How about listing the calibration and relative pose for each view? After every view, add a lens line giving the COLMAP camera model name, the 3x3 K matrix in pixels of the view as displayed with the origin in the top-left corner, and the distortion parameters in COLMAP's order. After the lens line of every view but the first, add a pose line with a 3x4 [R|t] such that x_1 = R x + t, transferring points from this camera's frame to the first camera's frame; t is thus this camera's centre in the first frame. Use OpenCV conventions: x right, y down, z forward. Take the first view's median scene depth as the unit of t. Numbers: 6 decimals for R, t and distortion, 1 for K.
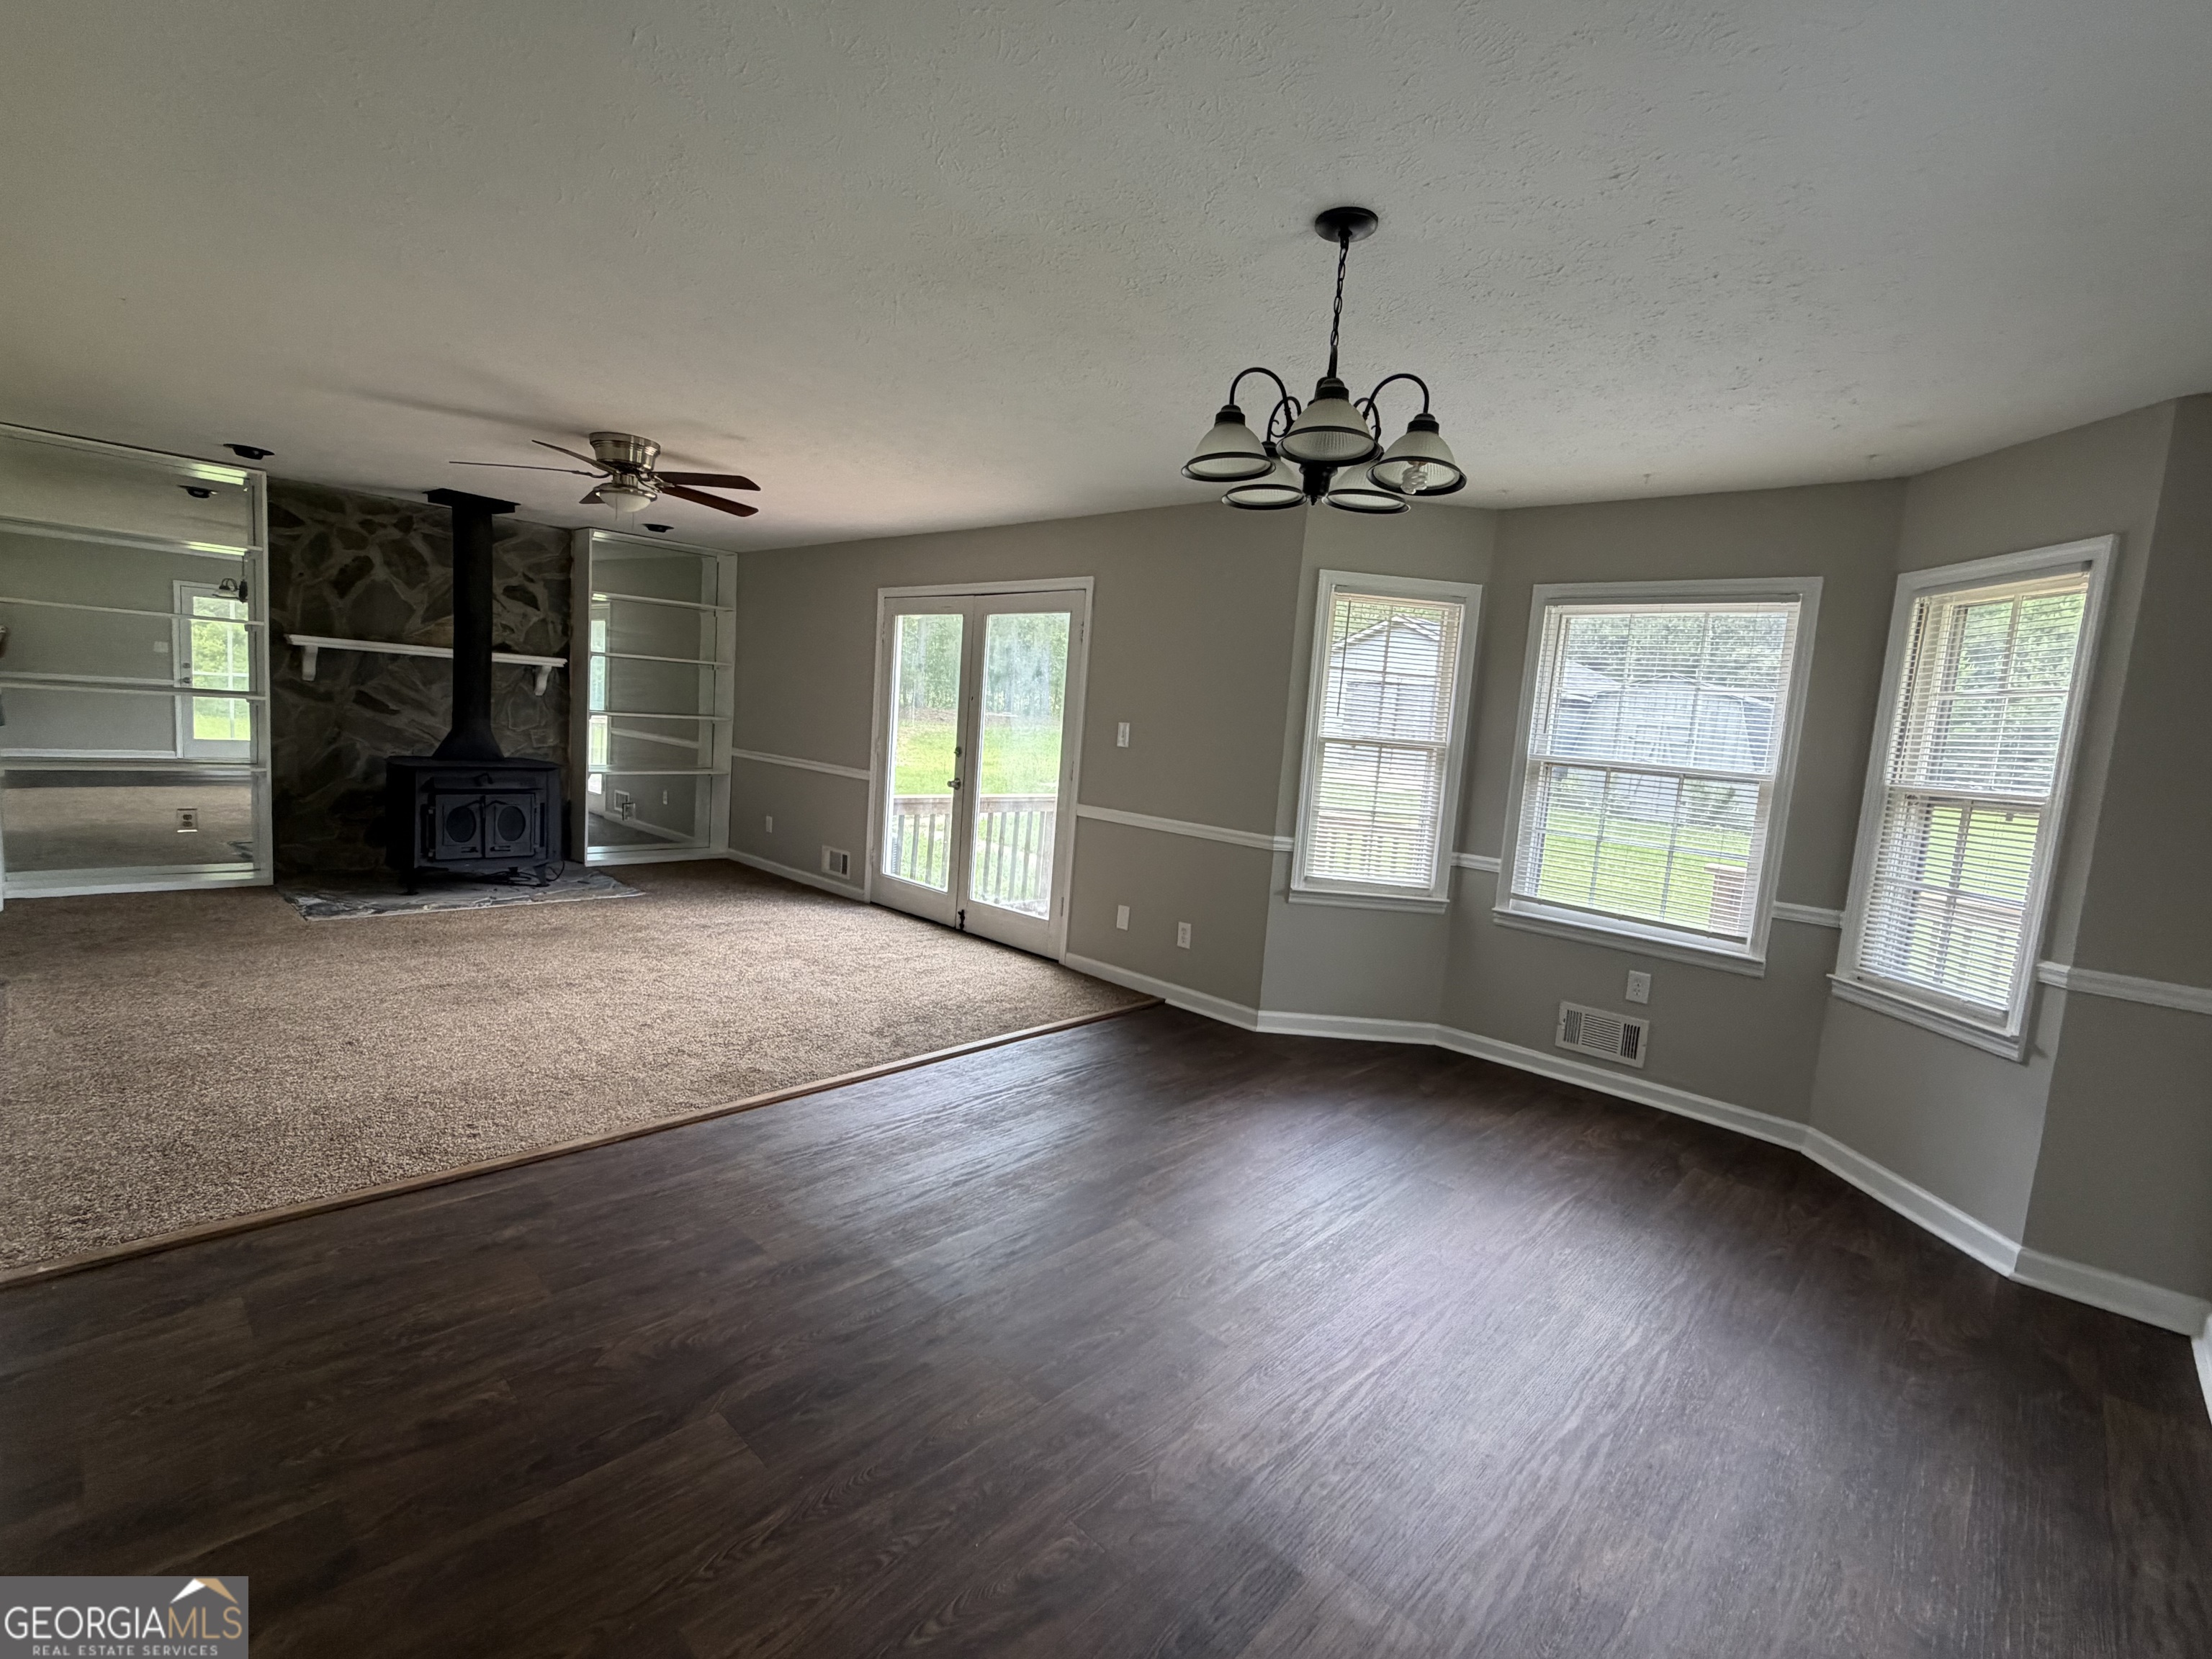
lens RADIAL K [[1006.1, 0, 1113.9], [0, 1006.1, 837.2], [0, 0, 1]] dist [-0.002470, -0.000223]
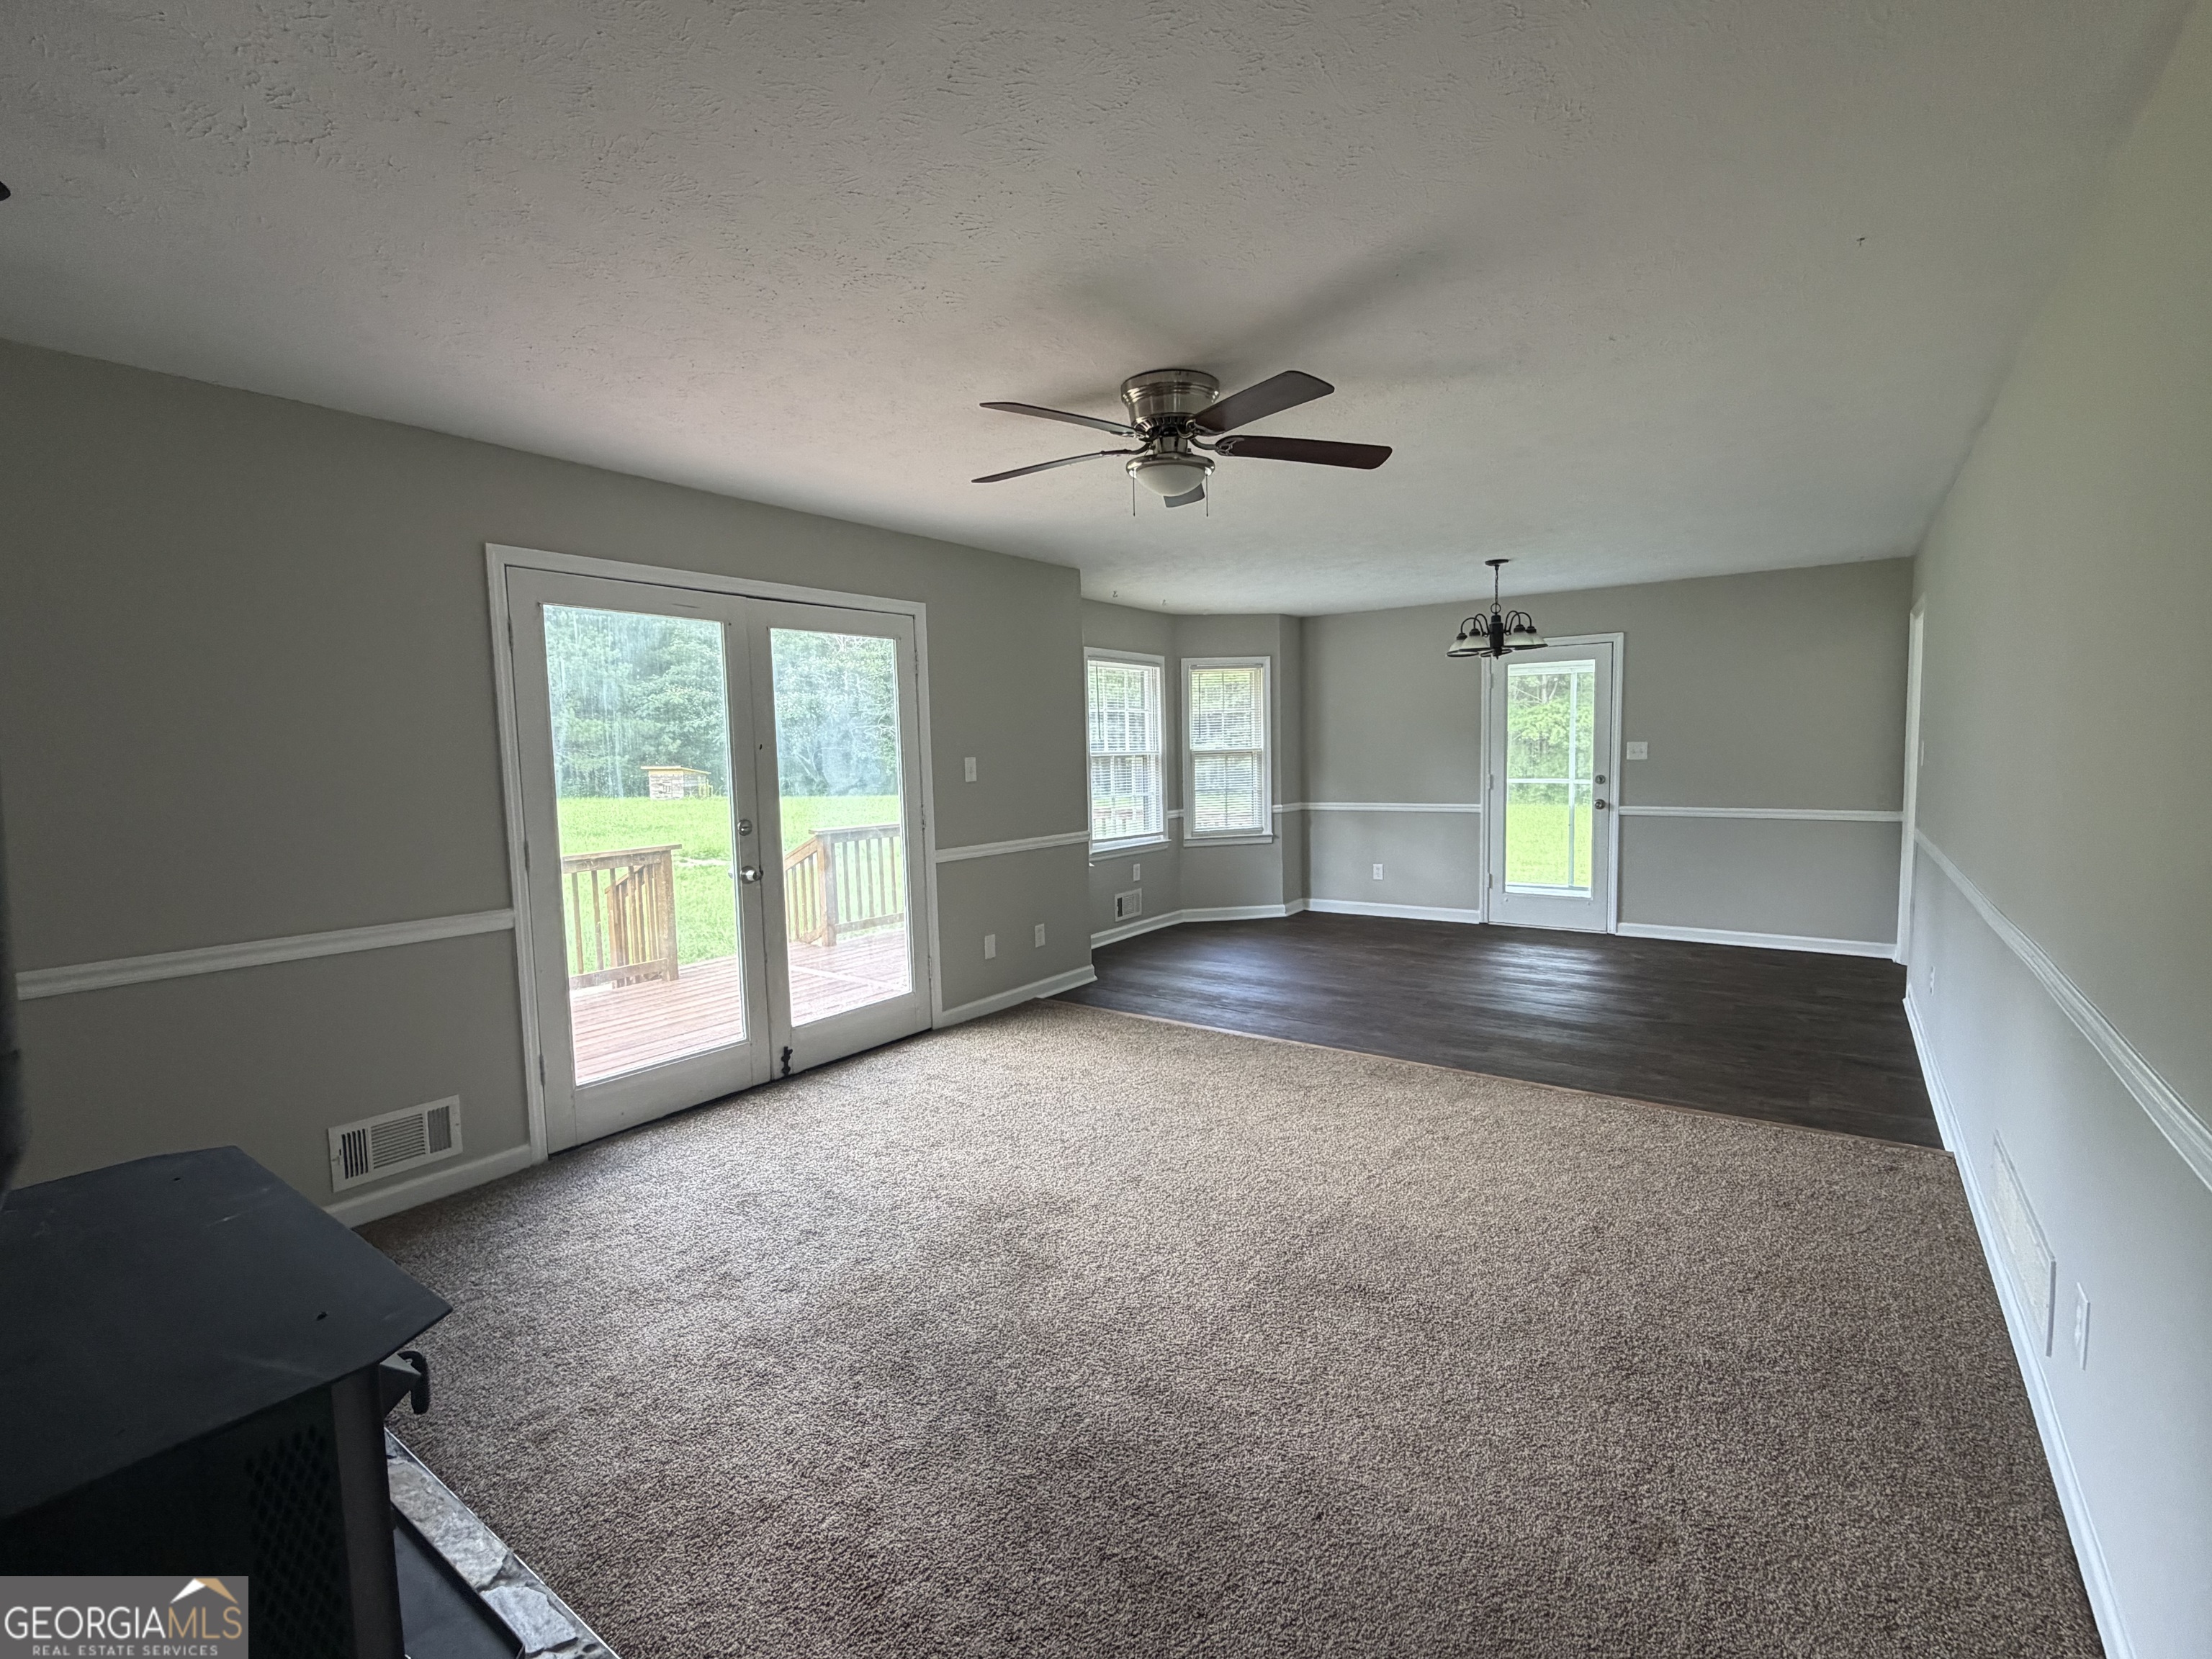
lens RADIAL K [[1009.7, 0, 1107.4], [0, 1009.7, 836.7], [0, 0, 1]] dist [-0.004483, 0.006000]
pose [[-0.136464, -0.160919, 0.977488, -1.184601], [0.127744, 0.975622, 0.178446, -0.234943], [-0.982374, 0.149219, -0.112581, 1.172860]]
